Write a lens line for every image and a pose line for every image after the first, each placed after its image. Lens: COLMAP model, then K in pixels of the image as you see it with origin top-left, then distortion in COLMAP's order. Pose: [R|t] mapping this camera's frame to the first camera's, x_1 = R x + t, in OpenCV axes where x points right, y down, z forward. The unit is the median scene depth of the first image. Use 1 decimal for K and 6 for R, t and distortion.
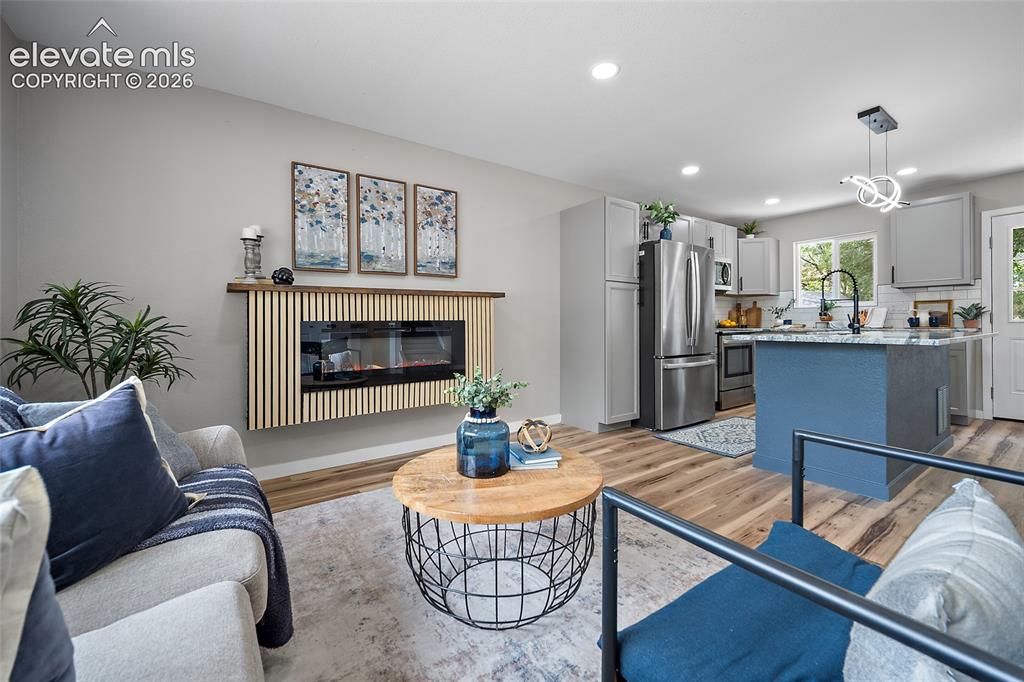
lens RADIAL K [[415.3, 0, 525.3], [0, 415.3, 322.6], [0, 0, 1]] dist [0.000811, -0.000017]
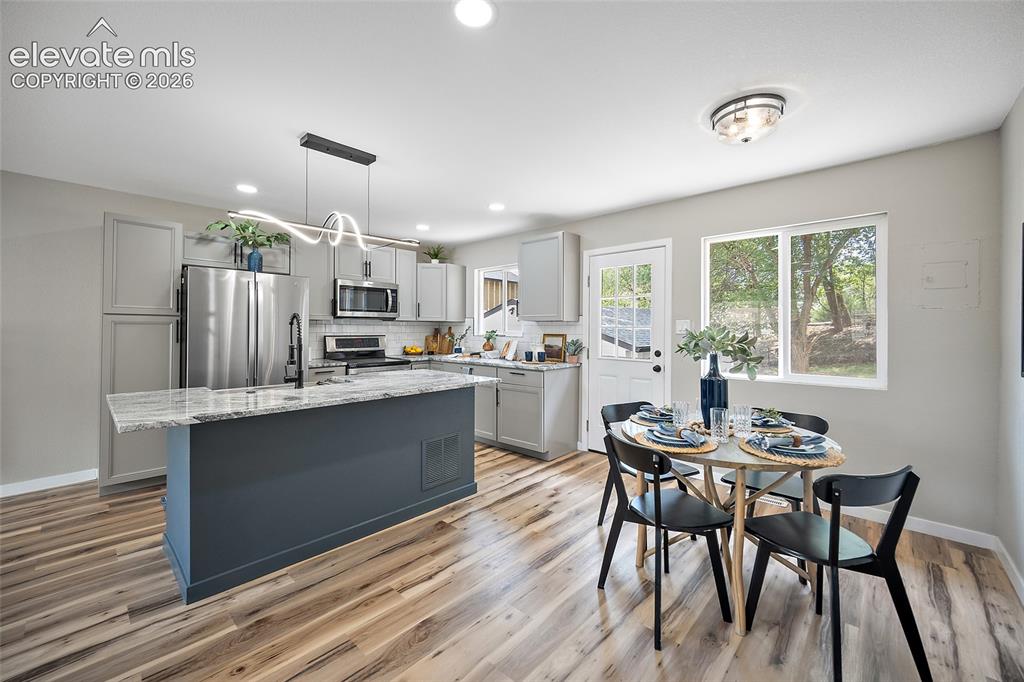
lens RADIAL K [[403.7, 0, 511.5], [0, 403.7, 330.2], [0, 0, 1]] dist [0.001028, -0.001147]
pose [[0.981949, 0.011879, 0.188772, 0.900422], [-0.013522, 0.999881, 0.007417, -0.091188], [-0.188661, -0.009836, 0.981993, 0.055765]]
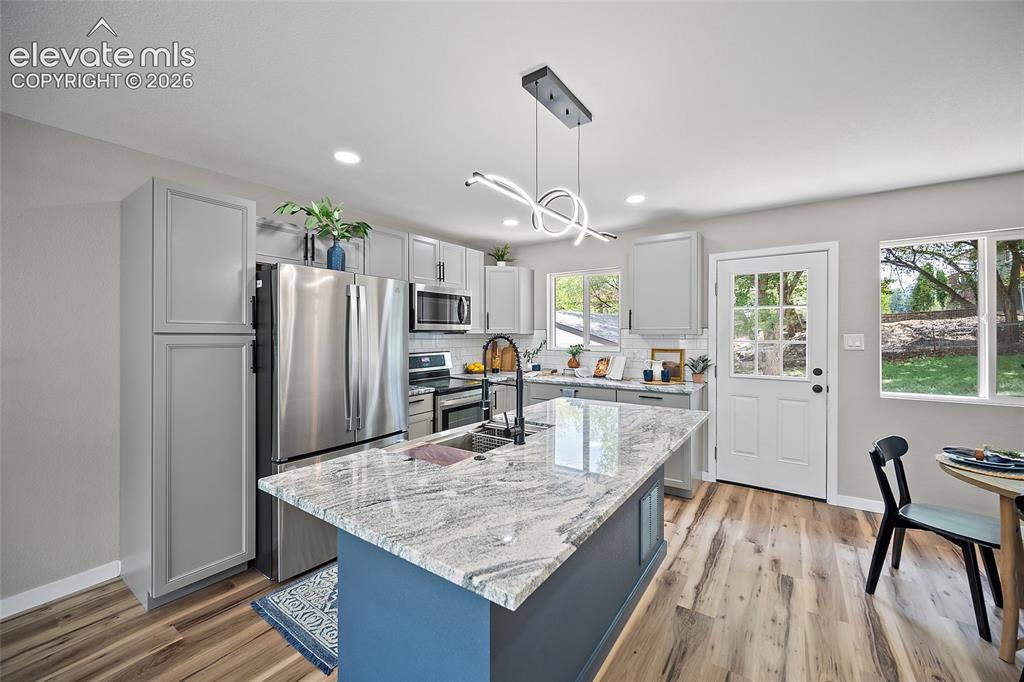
lens RADIAL K [[403.7, 0, 511.9], [0, 403.7, 338.3], [0, 0, 1]] dist [0.001028, -0.001147]
pose [[0.945619, 0.002889, 0.325264, 0.495499], [-0.006633, 0.999924, 0.010402, -0.109782], [-0.325209, -0.011994, 0.945566, 0.372341]]
